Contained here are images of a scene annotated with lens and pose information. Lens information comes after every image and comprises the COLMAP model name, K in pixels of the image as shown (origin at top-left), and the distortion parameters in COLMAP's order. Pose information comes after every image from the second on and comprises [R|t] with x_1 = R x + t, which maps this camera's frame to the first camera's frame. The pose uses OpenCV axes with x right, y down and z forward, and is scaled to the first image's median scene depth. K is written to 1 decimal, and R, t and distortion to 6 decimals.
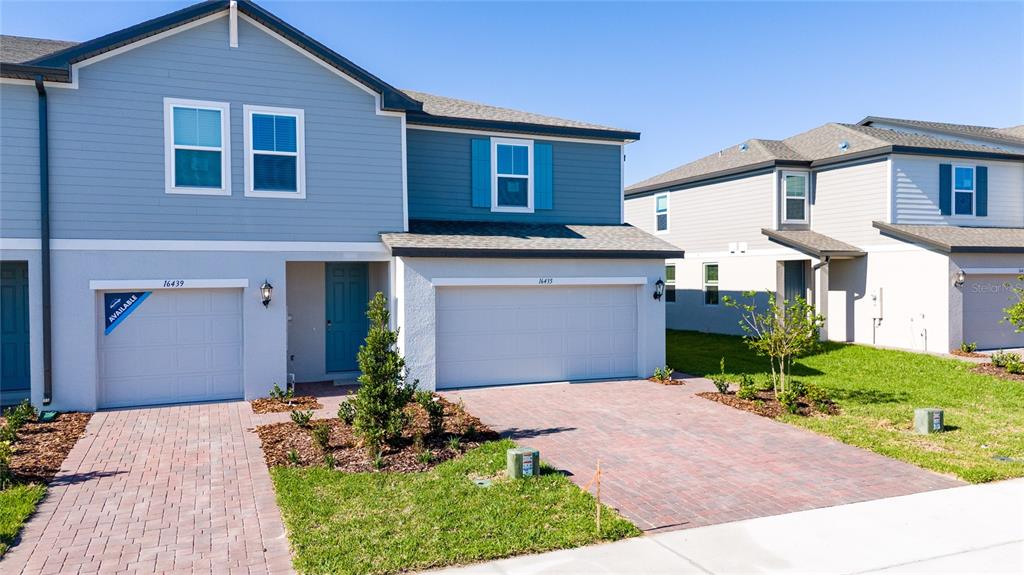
lens RADIAL K [[760.0, 0, 508.8], [0, 760.0, 288.3], [0, 0, 1]] dist [0.045613, -0.029532]
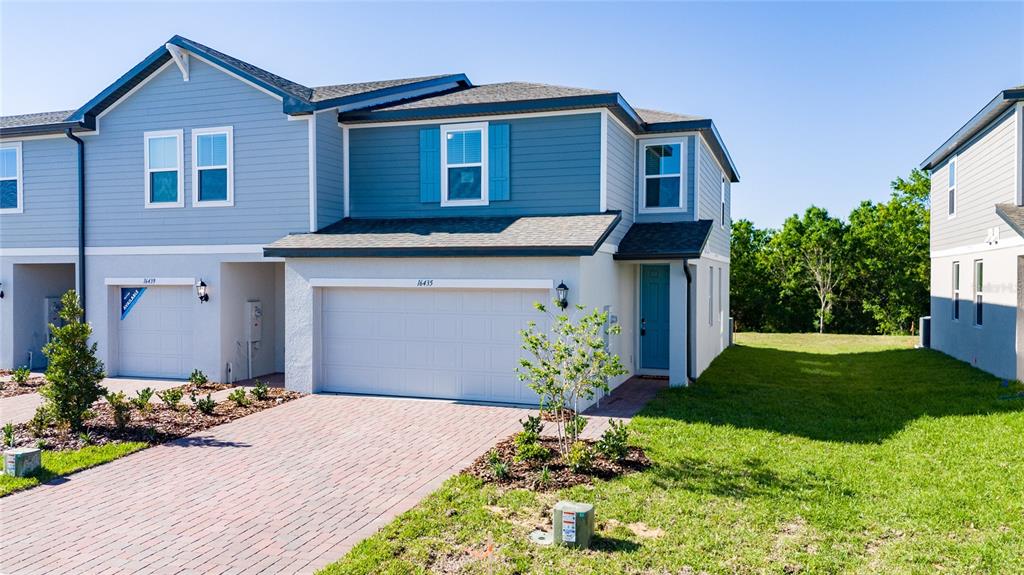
lens RADIAL K [[760.0, 0, 510.6], [0, 760.0, 282.4], [0, 0, 1]] dist [0.045613, -0.029532]
pose [[0.733947, 0.011786, -0.679104, 0.702059], [-0.017518, 0.999845, -0.001580, -0.010308], [0.678980, 0.013056, 0.734040, 0.409980]]
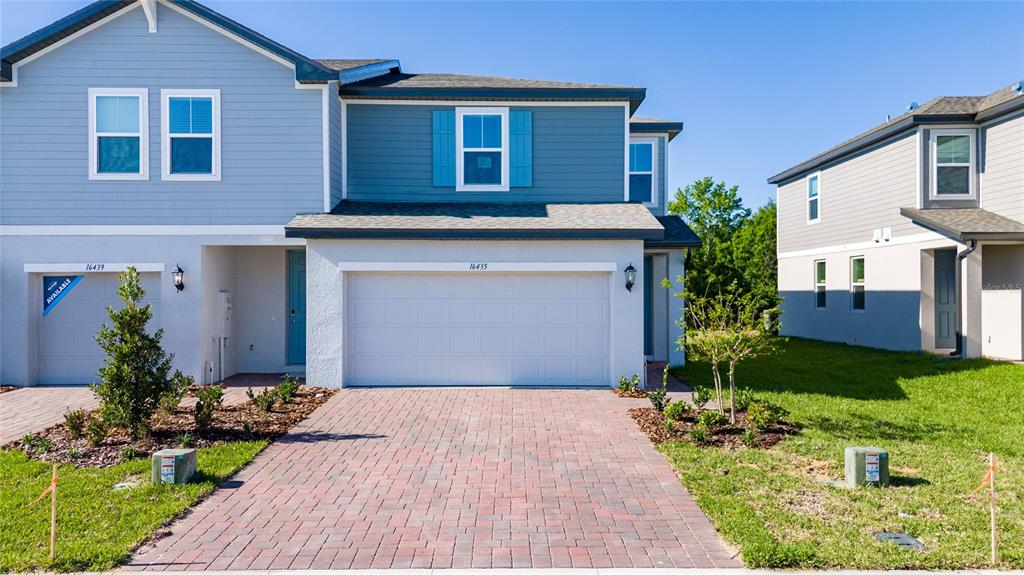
lens RADIAL K [[760.0, 0, 510.4], [0, 760.0, 284.3], [0, 0, 1]] dist [0.045613, -0.029532]
pose [[0.923007, 0.001475, -0.384779, 0.400146], [-0.010660, 0.999707, -0.021738, 0.028082], [0.384634, 0.024166, 0.922753, 0.221067]]
